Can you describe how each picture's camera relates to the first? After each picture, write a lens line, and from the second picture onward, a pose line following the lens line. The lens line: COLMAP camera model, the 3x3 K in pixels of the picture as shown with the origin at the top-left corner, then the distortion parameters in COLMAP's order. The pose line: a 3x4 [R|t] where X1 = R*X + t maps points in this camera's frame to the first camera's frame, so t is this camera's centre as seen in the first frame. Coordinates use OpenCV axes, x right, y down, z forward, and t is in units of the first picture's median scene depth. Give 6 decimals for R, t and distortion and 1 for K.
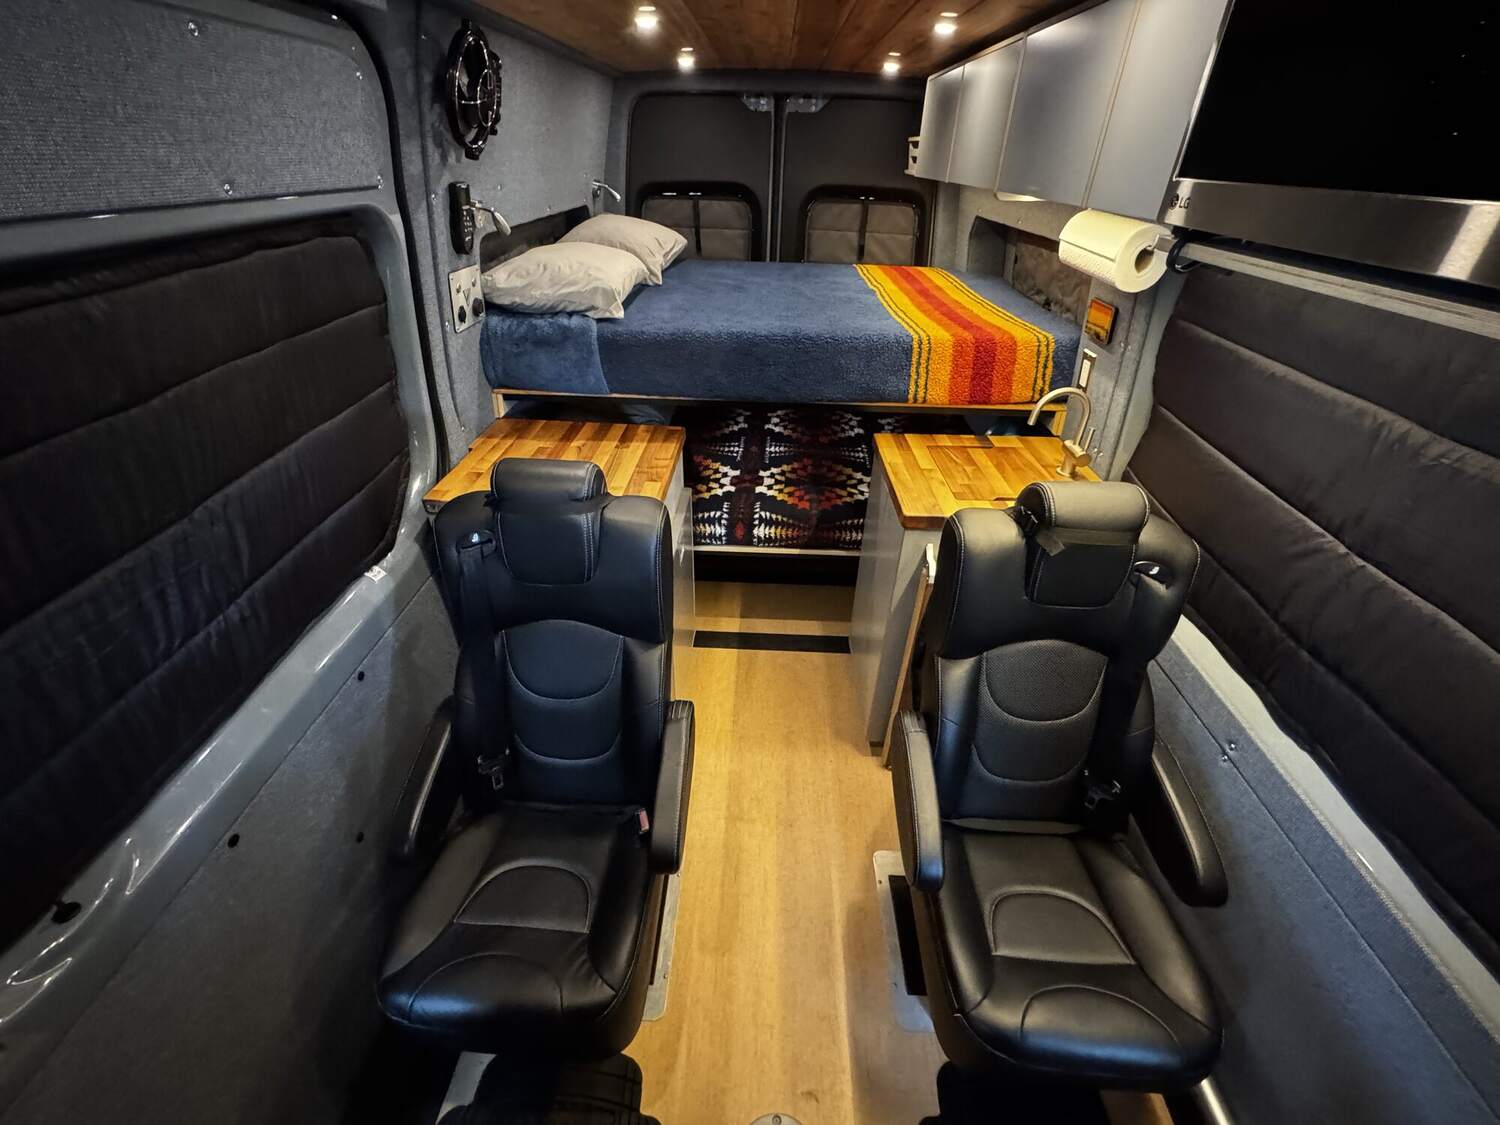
lens RADIAL K [[602.9, 0, 750.0], [0, 602.9, 562.5], [0, 0, 1]] dist [-0.002025, -0.000150]
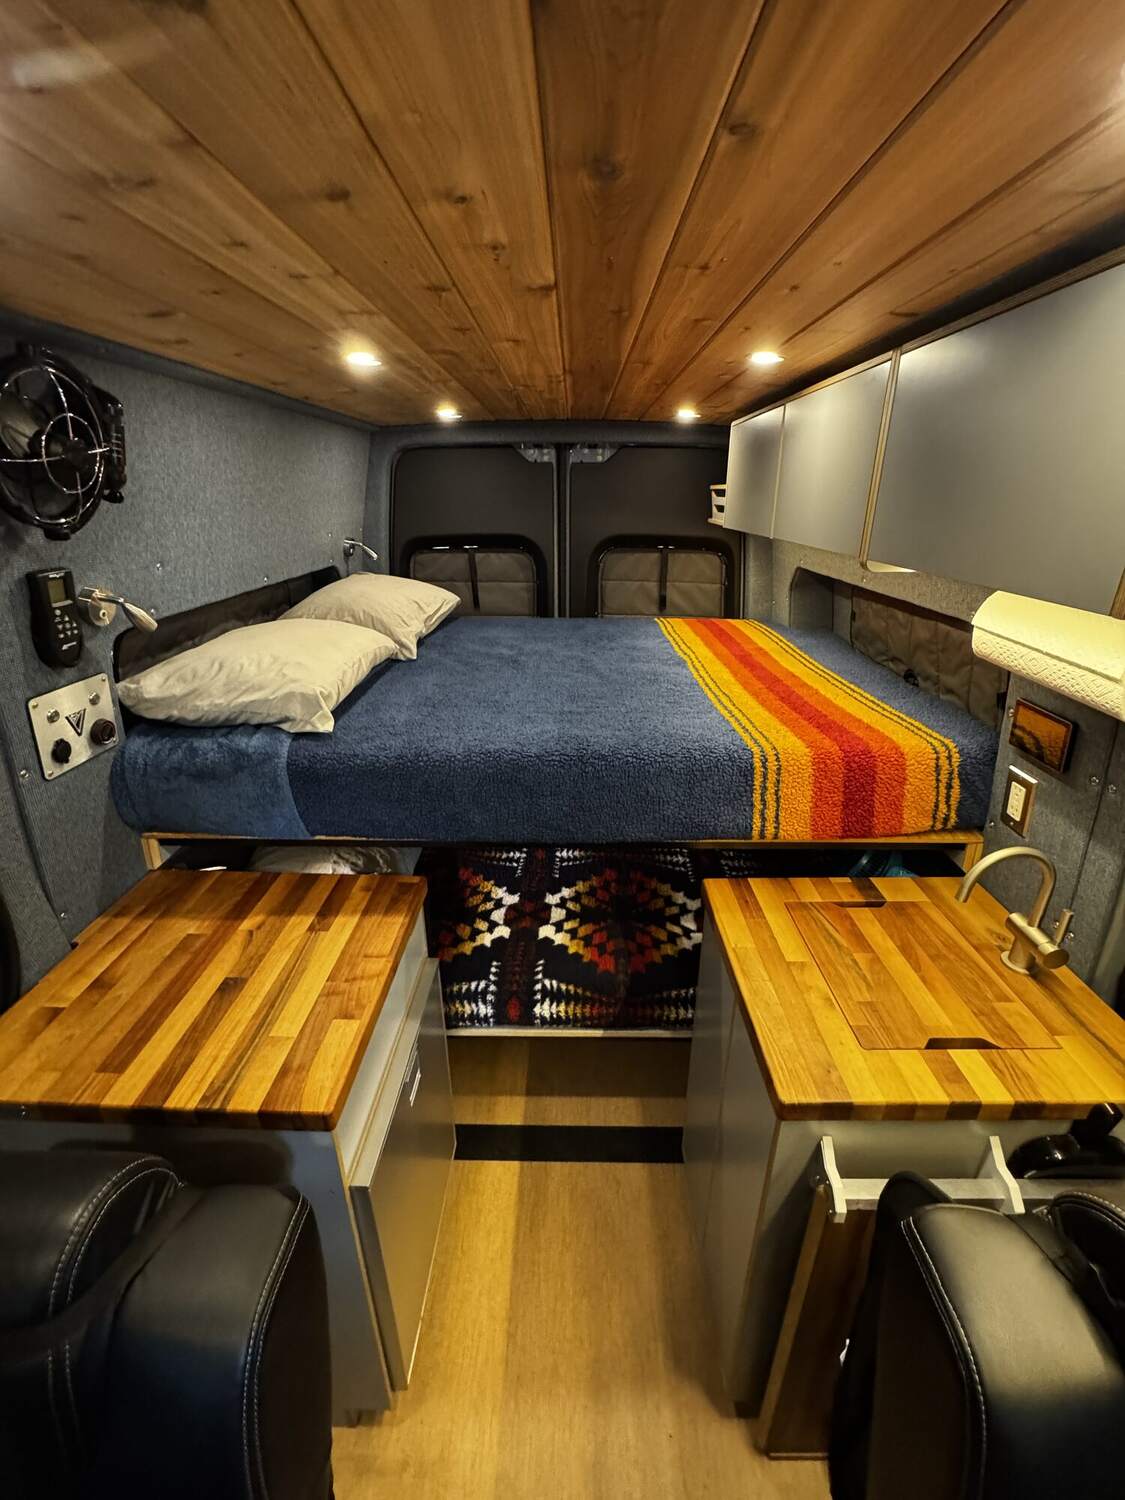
lens RADIAL K [[602.9, 0, 569.3], [0, 602.9, 749.7], [0, 0, 1]] dist [-0.002025, -0.000150]
pose [[0.999457, -0.028664, 0.016237, 0.043898], [0.031296, 0.980051, -0.196267, -0.209459], [-0.010287, 0.196668, 0.980416, 0.280348]]
